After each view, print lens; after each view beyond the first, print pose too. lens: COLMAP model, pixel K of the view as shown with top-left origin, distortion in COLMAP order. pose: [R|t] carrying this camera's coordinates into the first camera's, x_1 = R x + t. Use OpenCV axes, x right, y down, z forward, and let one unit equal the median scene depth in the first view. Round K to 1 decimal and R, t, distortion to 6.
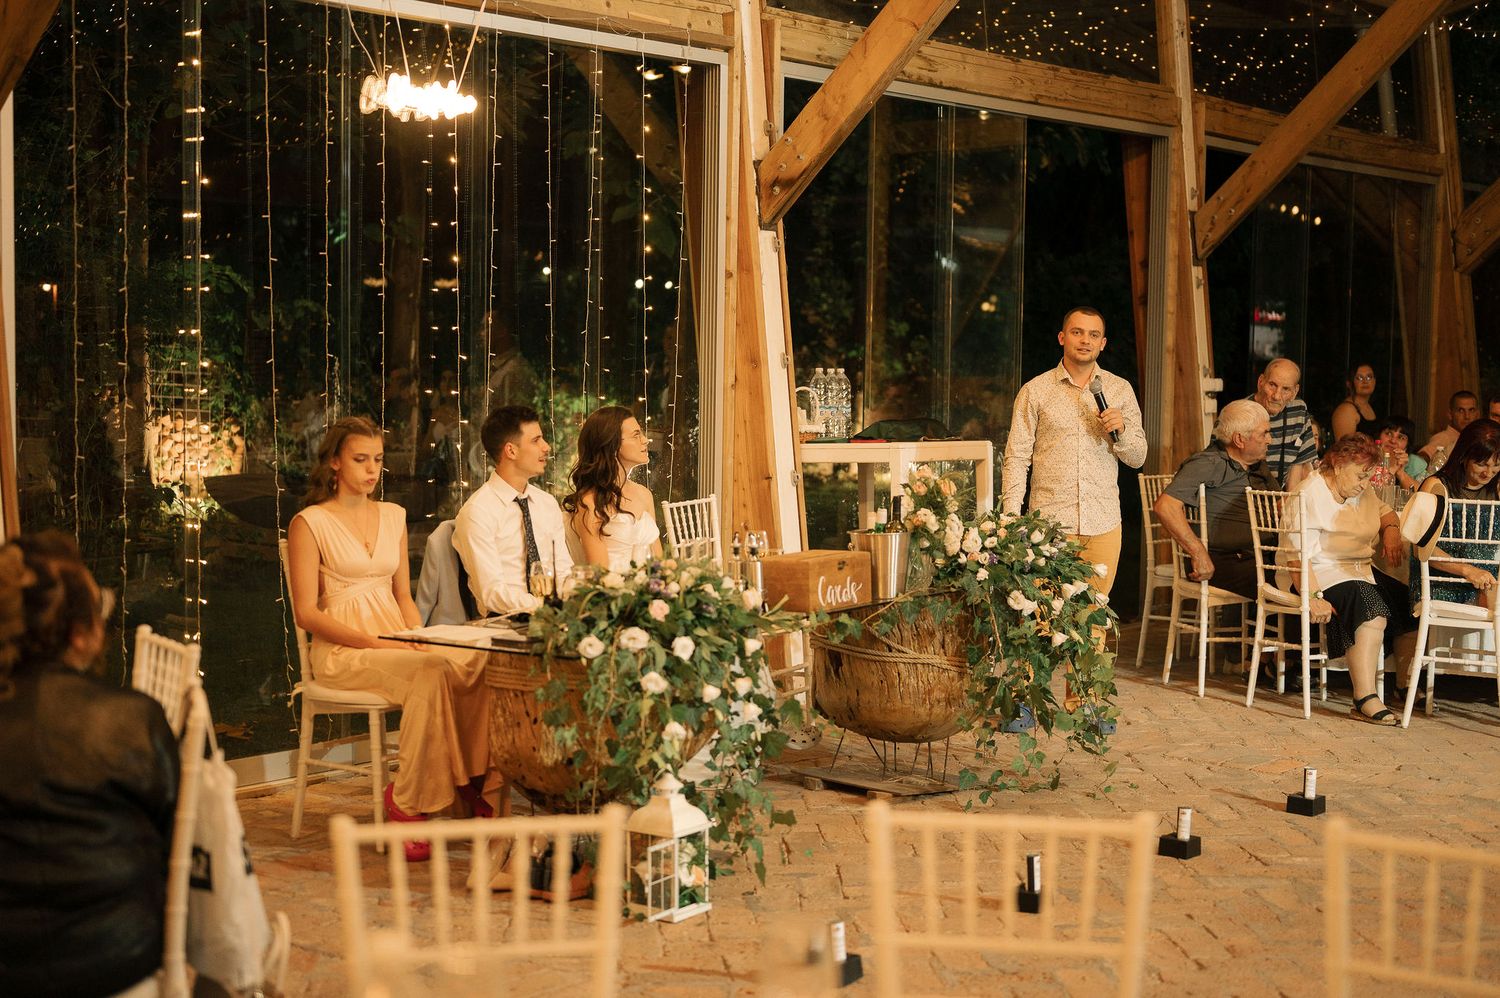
lens RADIAL K [[2143.8, 0, 742.8], [0, 2143.8, 503.0], [0, 0, 1]] dist [0.081242, 0.000000]
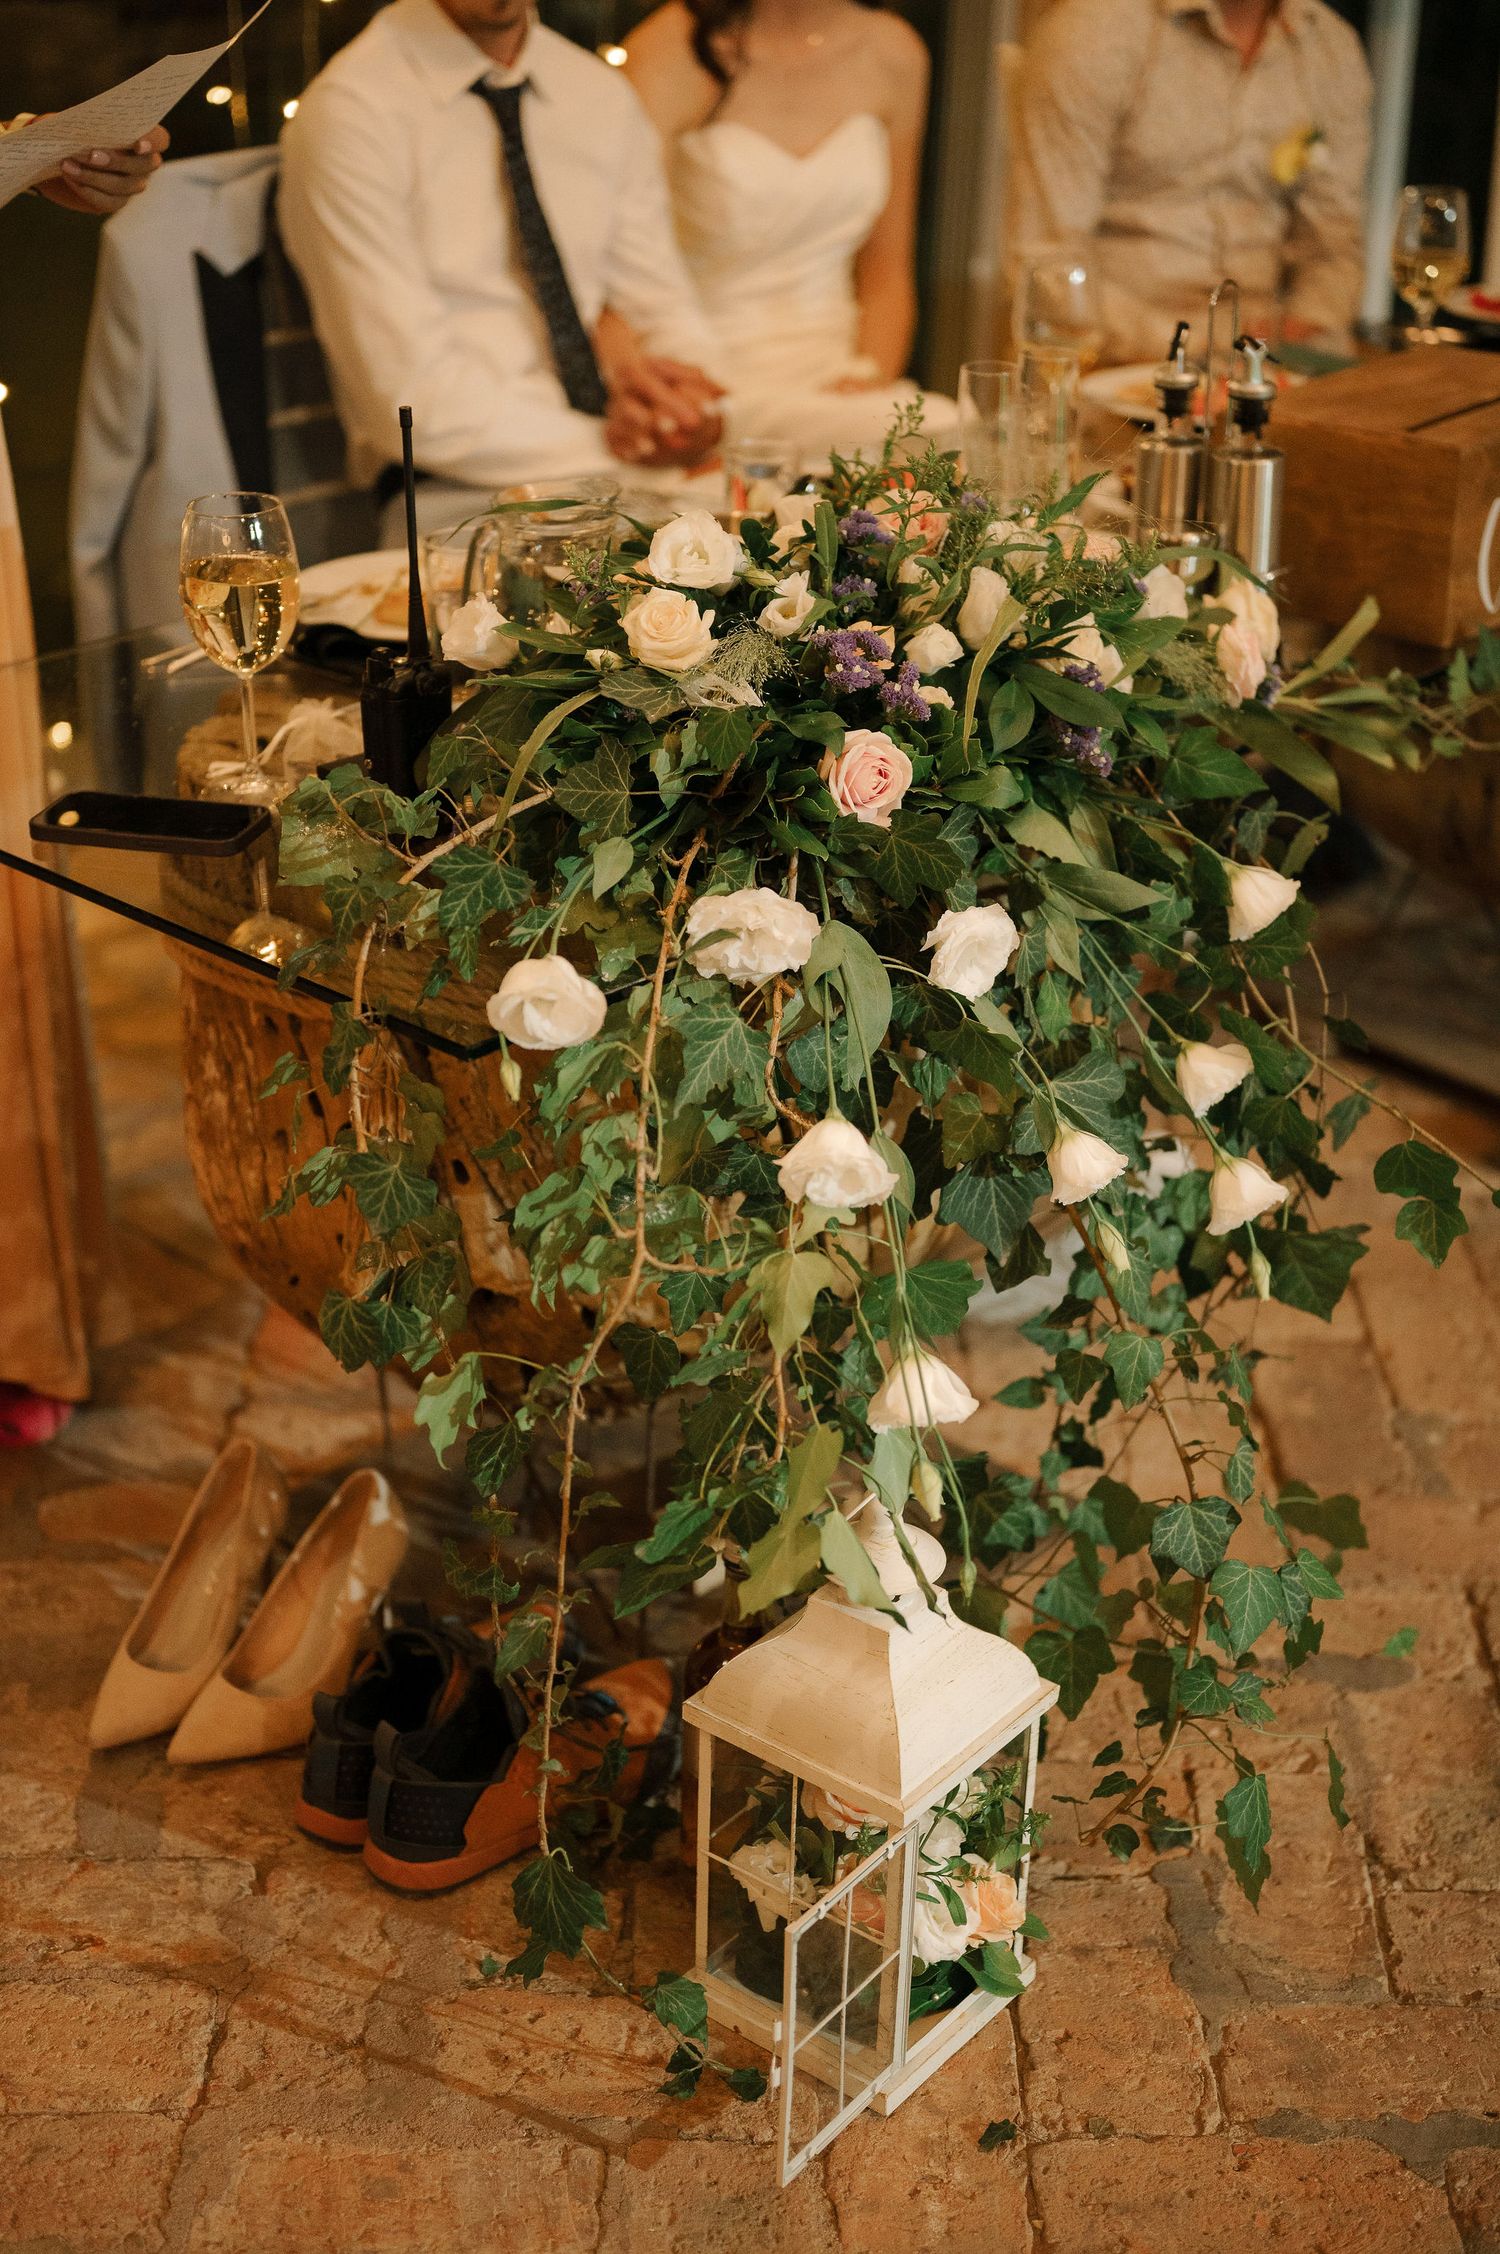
lens RADIAL K [[3221.5, 0, 749.9], [0, 3221.5, 1121.7], [0, 0, 1]] dist [0.081242, 0.000000]
pose [[0.997970, 0.045935, -0.044116, -0.035124], [-0.027540, 0.935822, 0.351395, -0.033042], [0.057426, -0.349466, 0.935187, 0.679393]]
